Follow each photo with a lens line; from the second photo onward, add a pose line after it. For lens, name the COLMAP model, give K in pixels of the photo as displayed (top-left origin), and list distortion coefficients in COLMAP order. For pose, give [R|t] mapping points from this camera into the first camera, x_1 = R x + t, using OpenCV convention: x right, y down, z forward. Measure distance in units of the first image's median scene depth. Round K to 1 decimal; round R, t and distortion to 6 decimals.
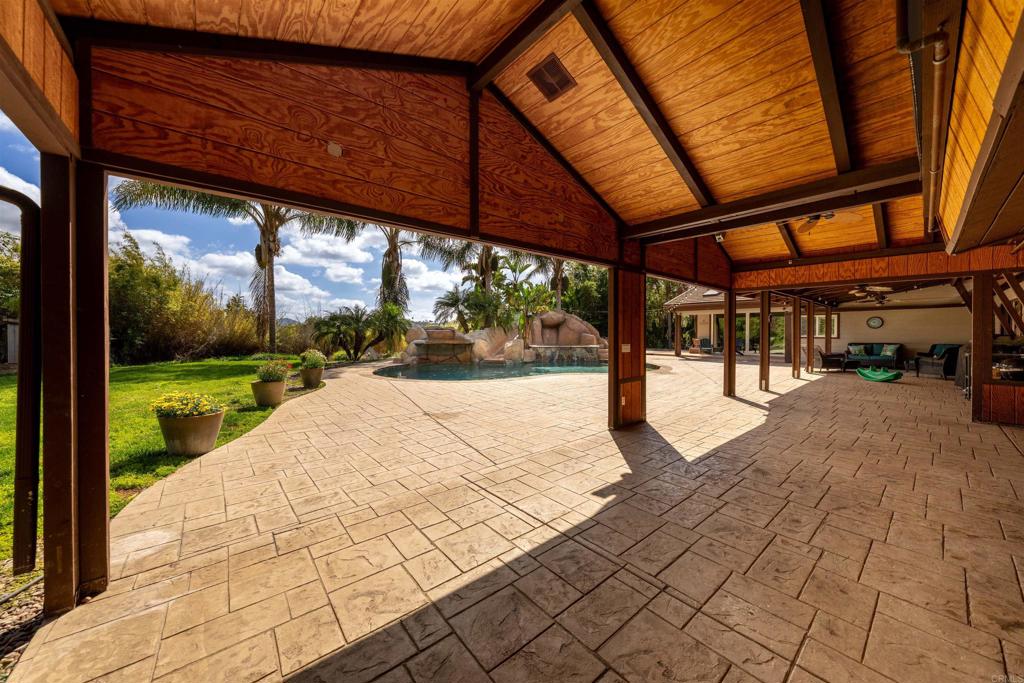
lens RADIAL K [[355.0, 0, 513.8], [0, 355.0, 332.5], [0, 0, 1]] dist [0.000190, 0.000138]
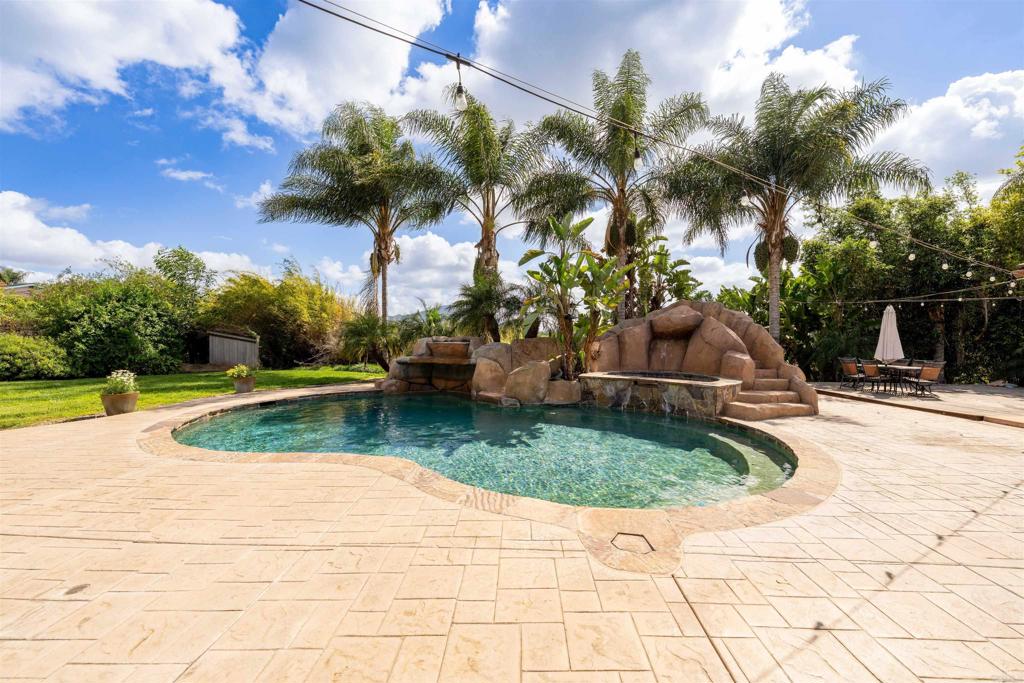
lens RADIAL K [[395.0, 0, 514.3], [0, 395.0, 340.8], [0, 0, 1]] dist [-0.001766, -0.000081]
pose [[0.753315, 0.006355, -0.657629, 0.360801], [-0.004689, 0.999980, 0.004293, -0.012606], [0.657643, -0.000150, 0.753330, 0.506776]]
